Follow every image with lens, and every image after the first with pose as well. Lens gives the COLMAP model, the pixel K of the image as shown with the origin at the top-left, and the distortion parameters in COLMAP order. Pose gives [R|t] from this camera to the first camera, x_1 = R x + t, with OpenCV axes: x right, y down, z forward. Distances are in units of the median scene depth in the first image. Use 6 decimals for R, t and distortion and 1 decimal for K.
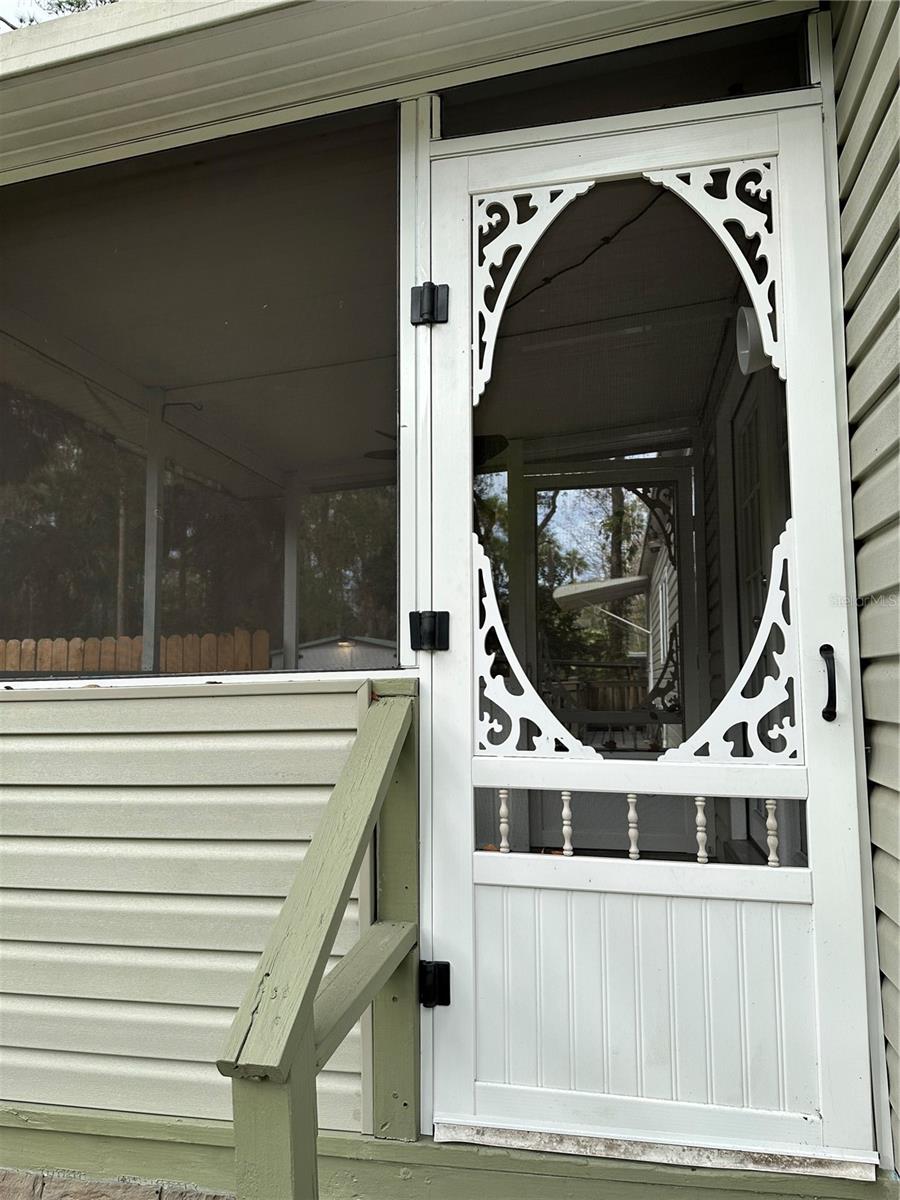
lens RADIAL K [[843.0, 0, 445.7], [0, 843.0, 600.2], [0, 0, 1]] dist [0.016083, -0.020751]
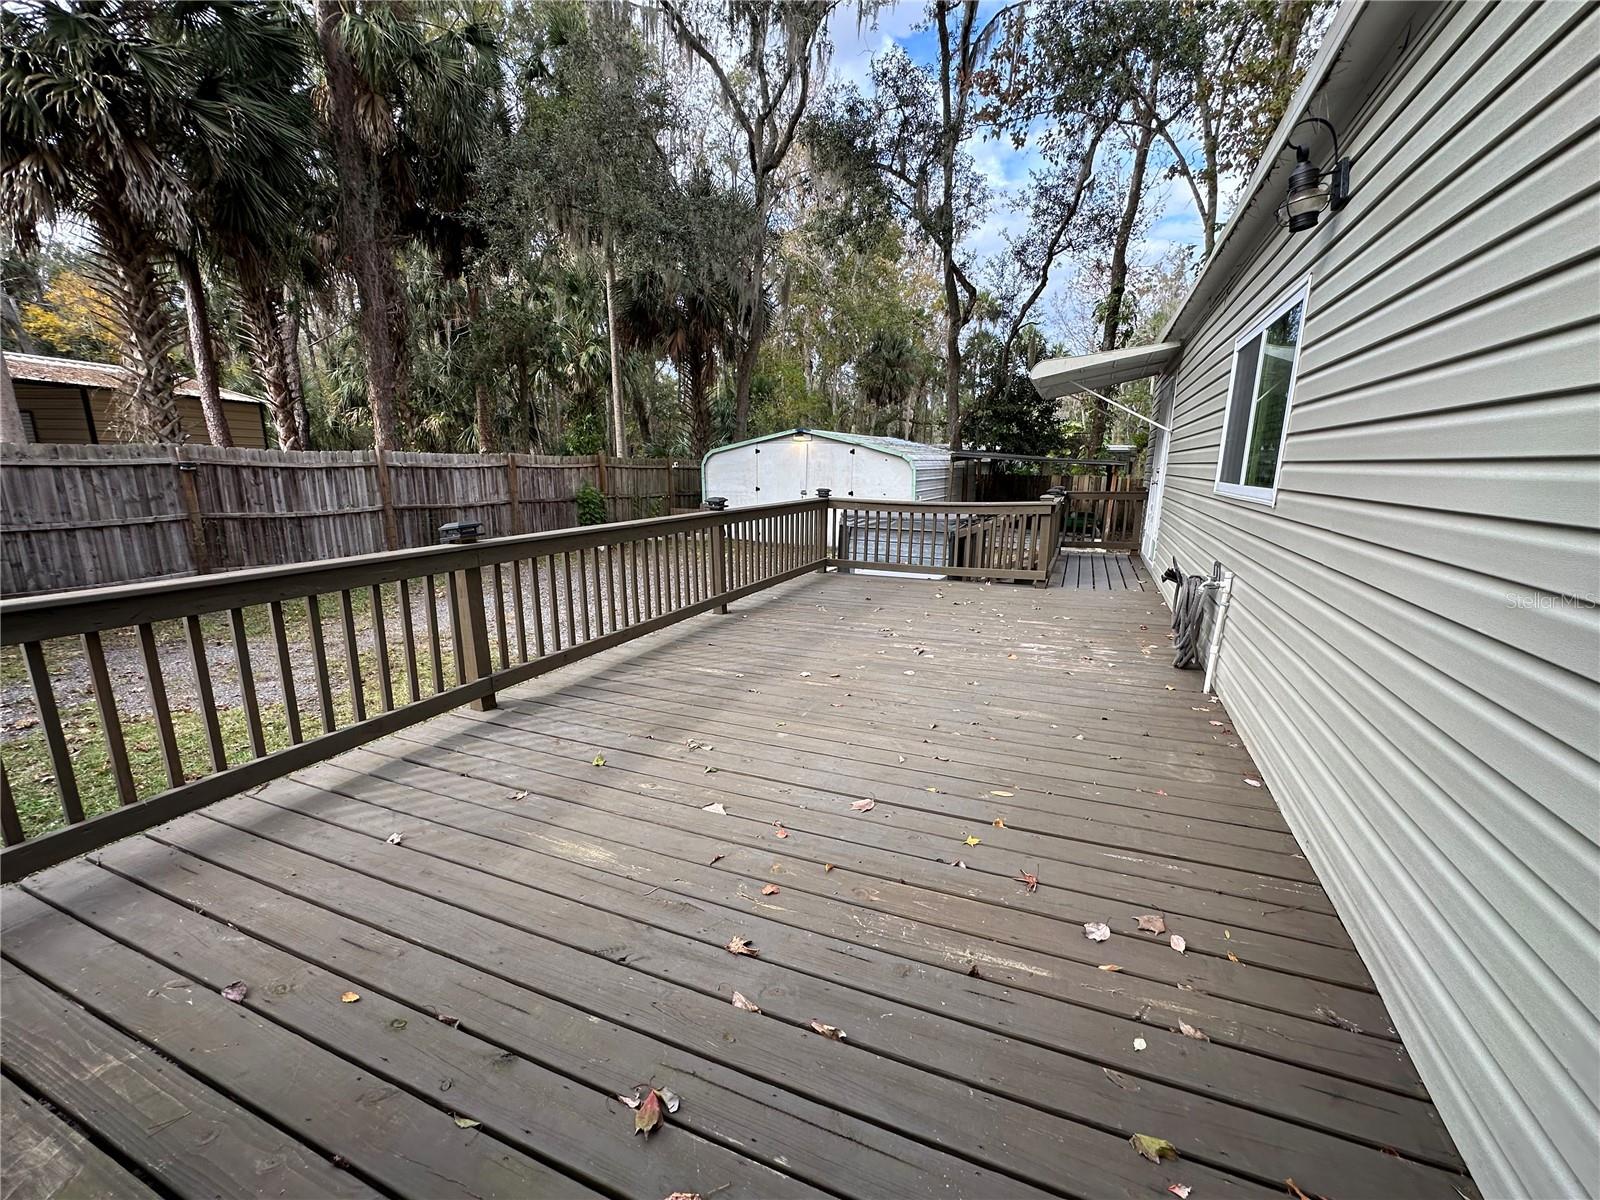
lens RADIAL K [[643.1, 0, 805.2], [0, 643.1, 599.4], [0, 0, 1]] dist [-0.003419, 0.000288]
pose [[0.979436, 0.055066, -0.194095, 0.031953], [0.006050, 0.953584, 0.301067, 0.005476], [0.201665, -0.296050, 0.933641, 0.222235]]
